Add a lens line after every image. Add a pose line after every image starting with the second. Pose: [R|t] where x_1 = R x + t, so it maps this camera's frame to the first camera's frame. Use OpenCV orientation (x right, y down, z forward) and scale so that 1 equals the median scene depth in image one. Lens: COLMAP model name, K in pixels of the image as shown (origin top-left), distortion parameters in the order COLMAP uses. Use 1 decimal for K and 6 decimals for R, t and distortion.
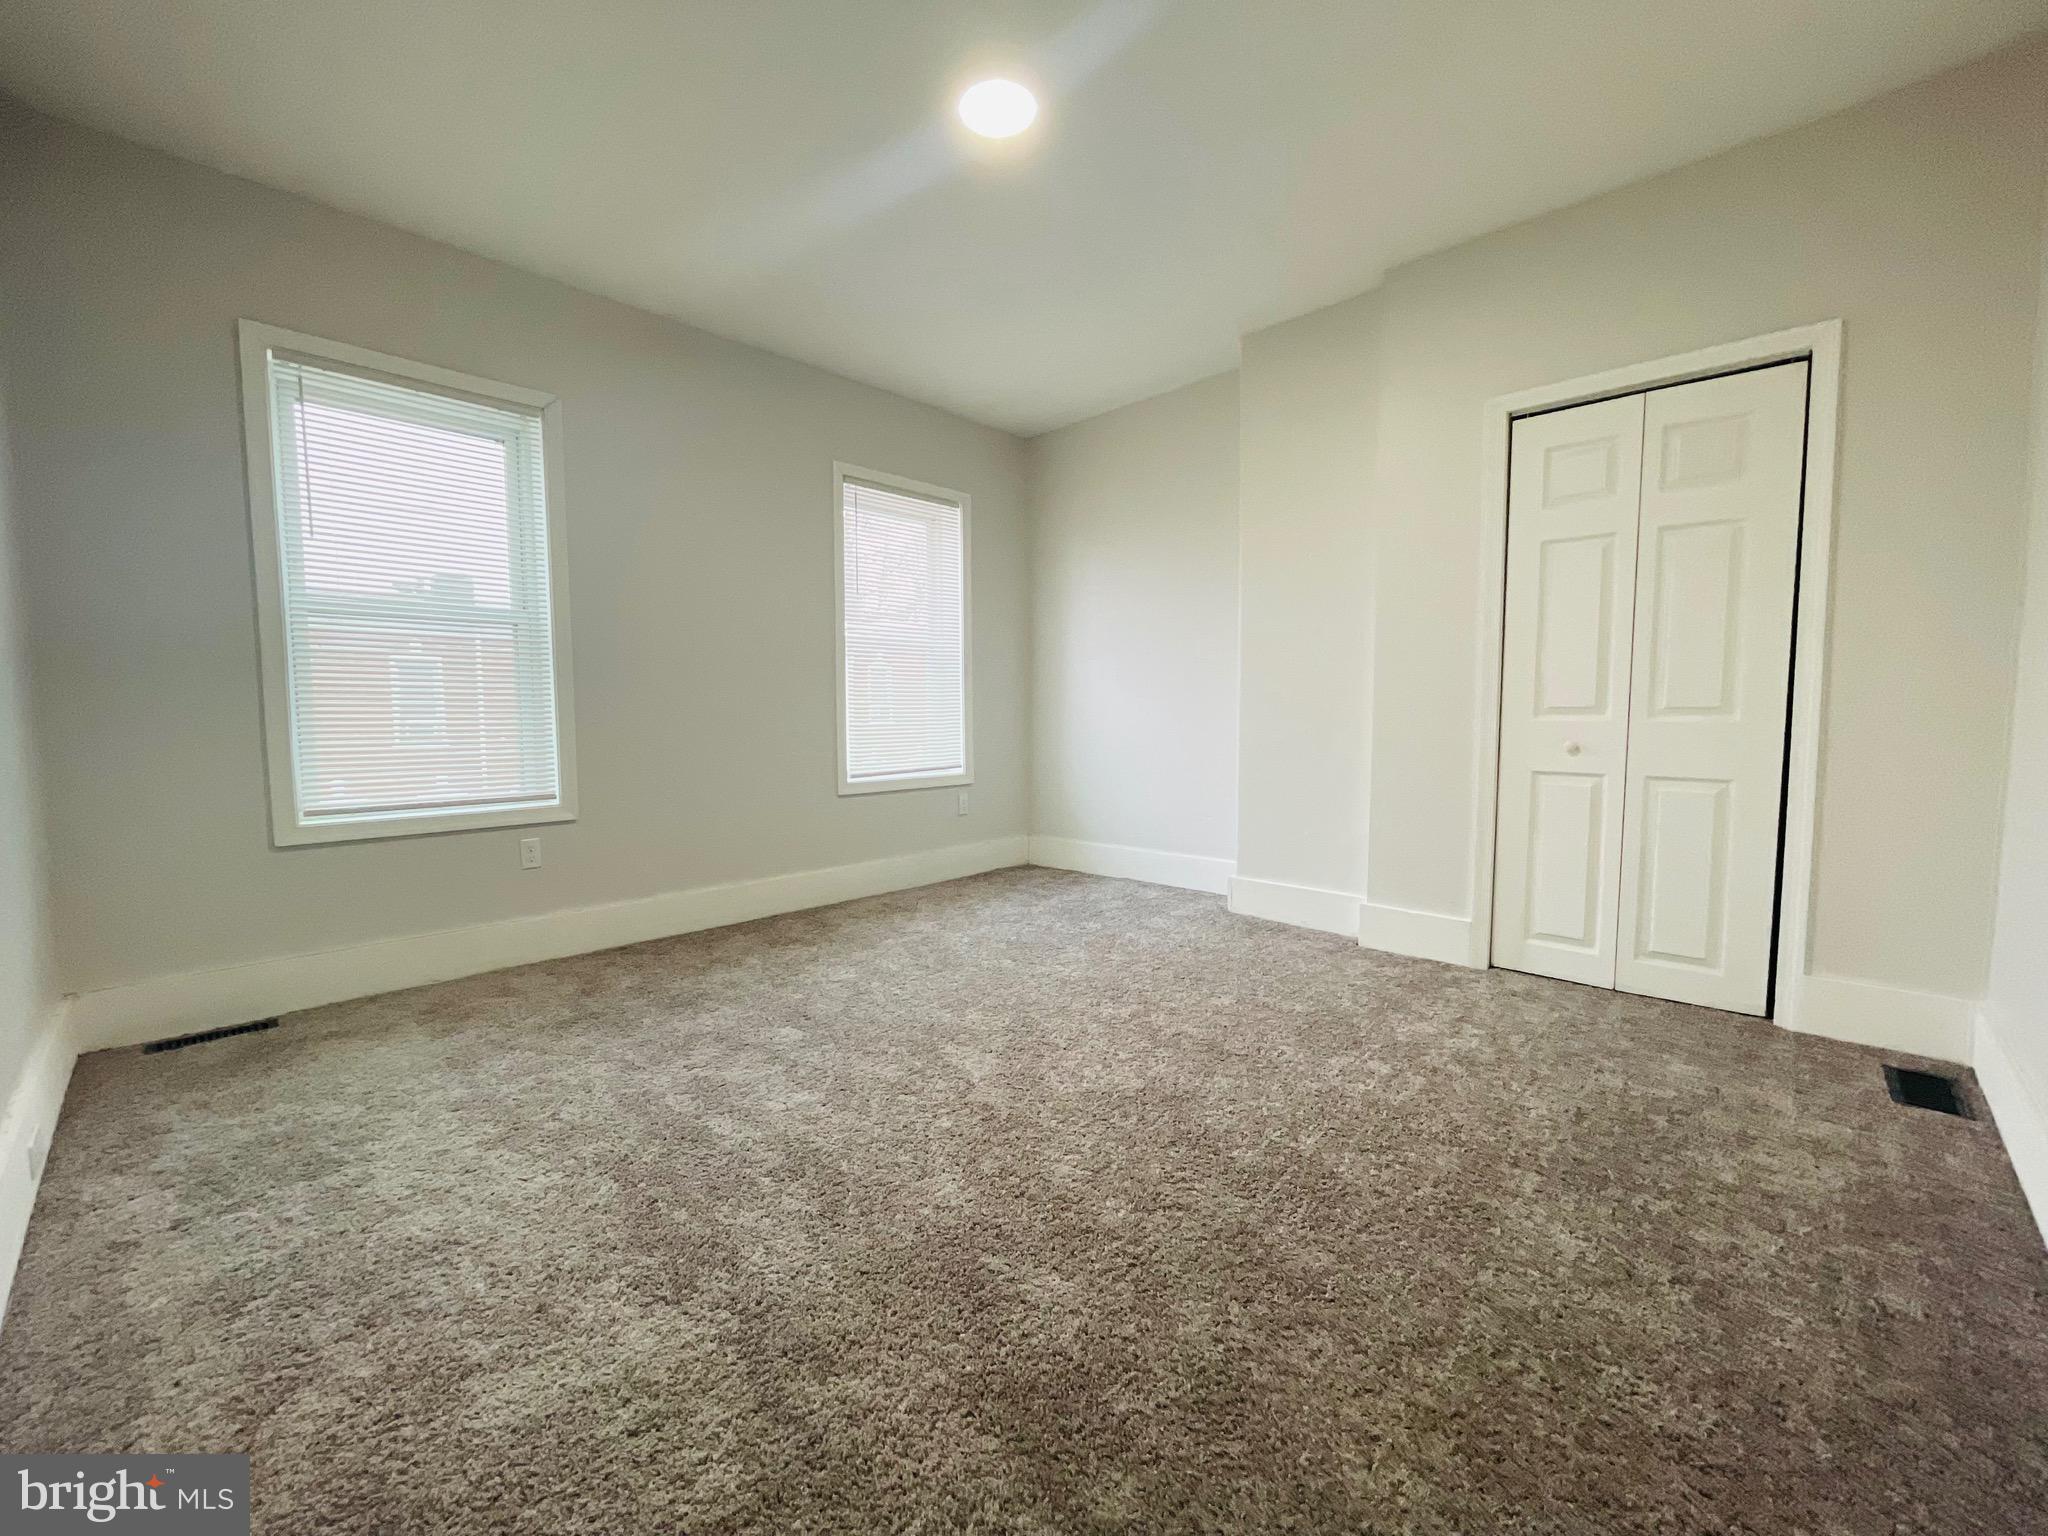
lens RADIAL K [[830.1, 0, 1024.0], [0, 830.1, 768.0], [0, 0, 1]] dist [-0.002456, -0.000189]
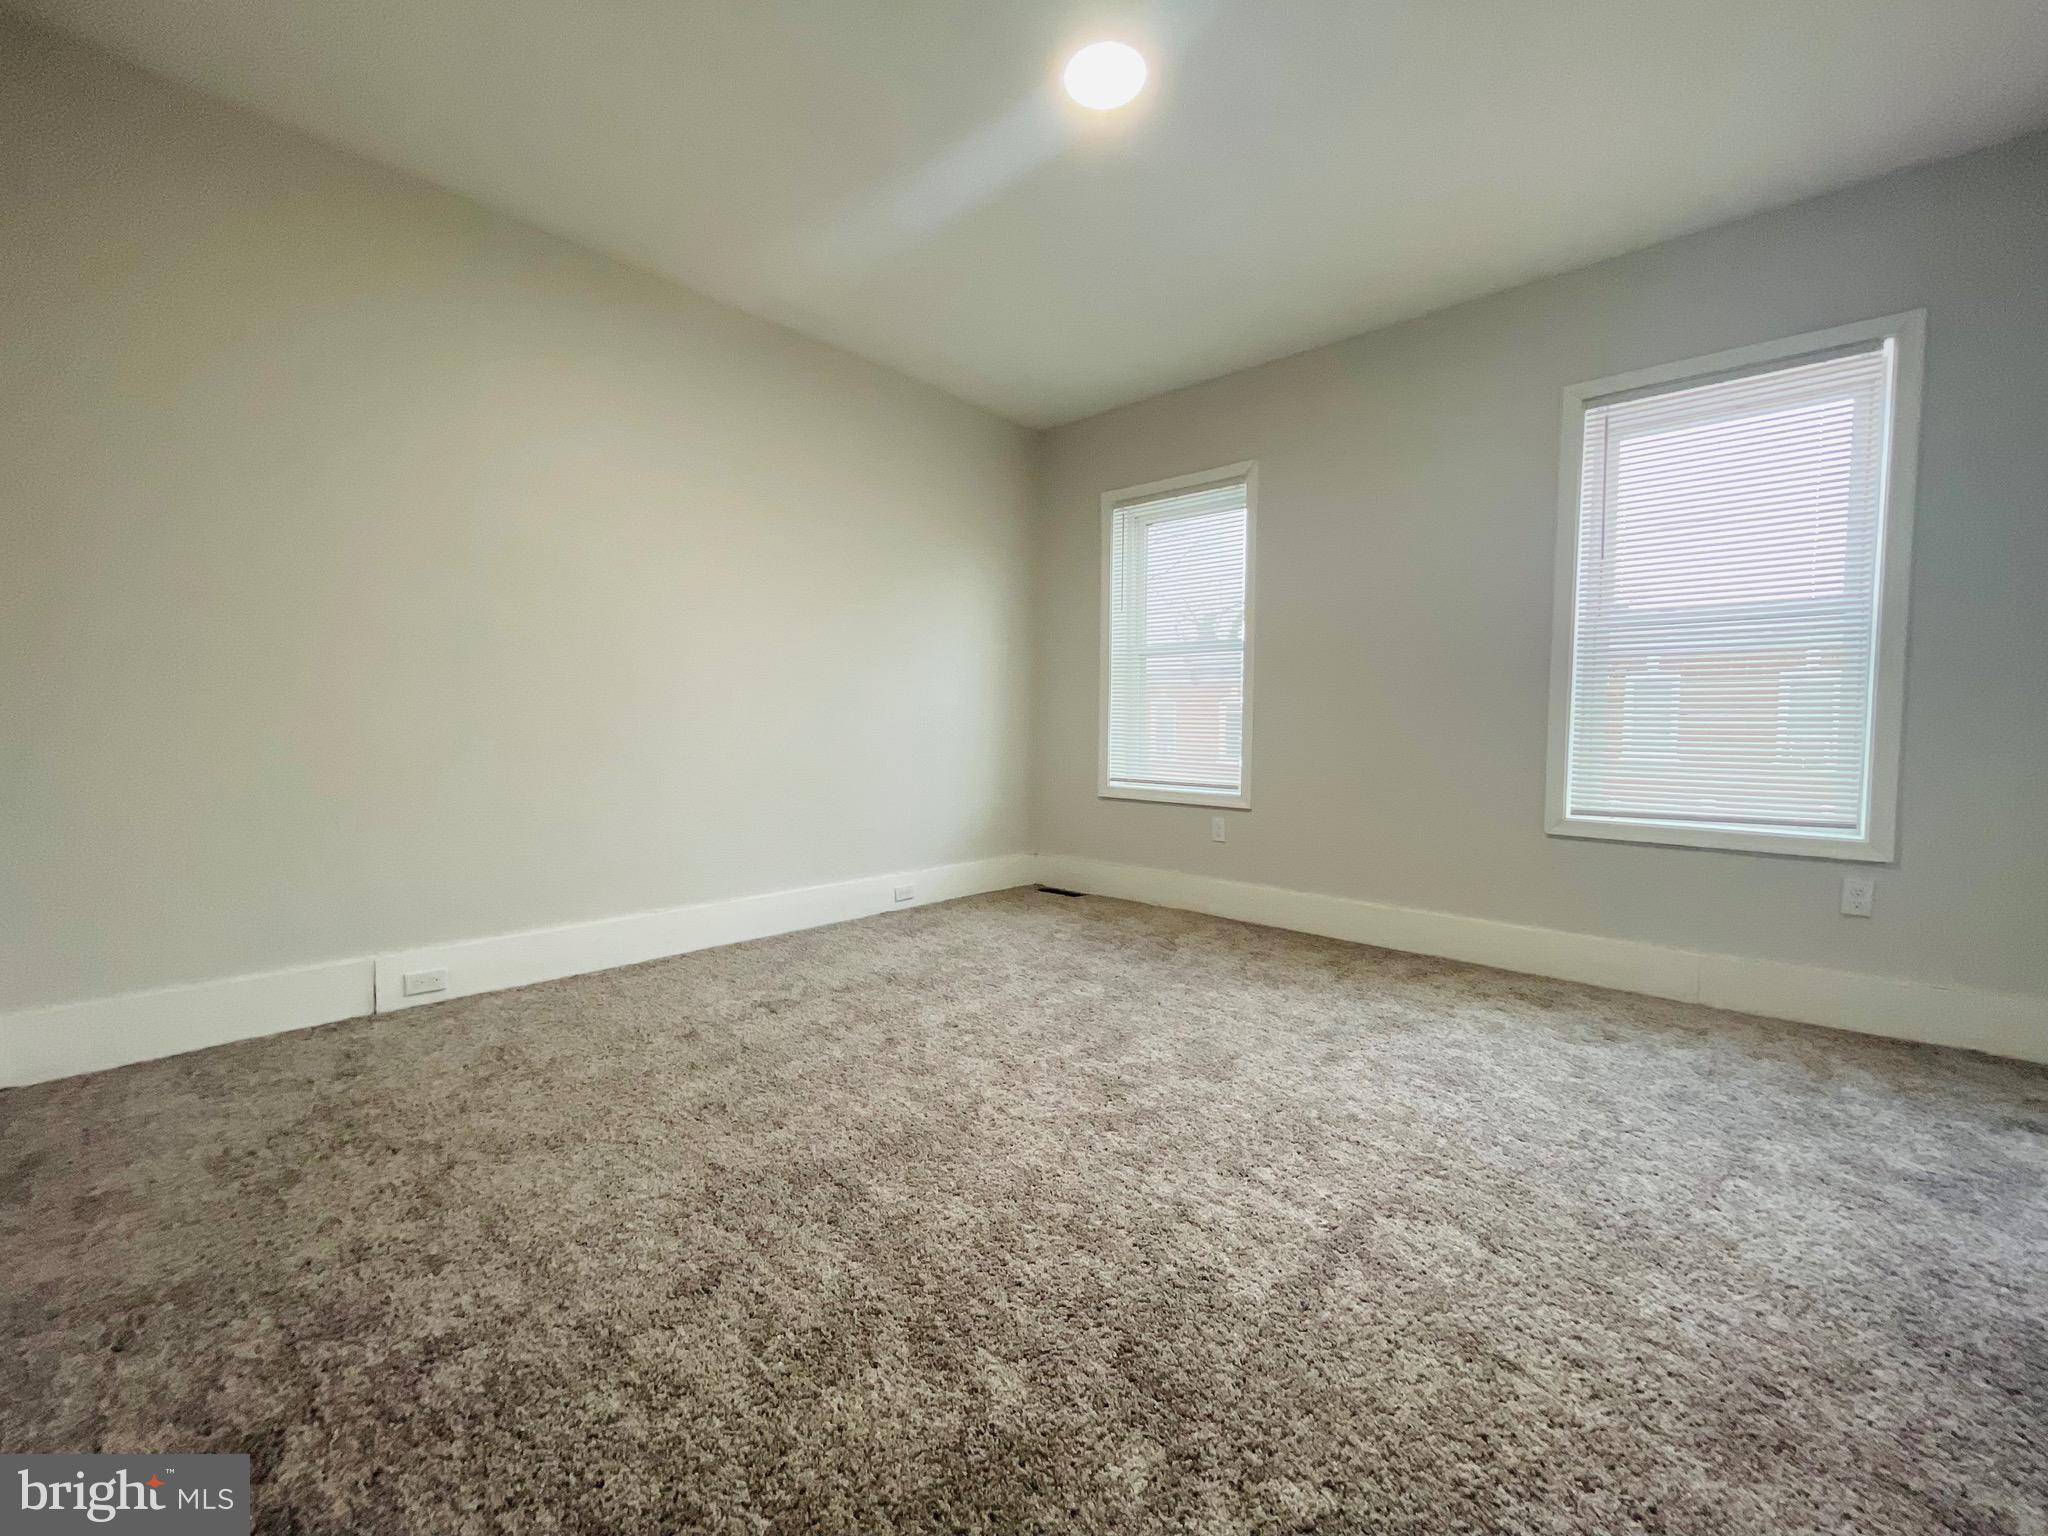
lens RADIAL K [[809.4, 0, 1029.6], [0, 809.4, 791.8], [0, 0, 1]] dist [-0.001086, -0.000047]
pose [[0.034705, 0.096137, -0.994763, 0.768614], [-0.075045, 0.992803, 0.093330, -0.060363], [0.996576, 0.071413, 0.041670, 0.772891]]
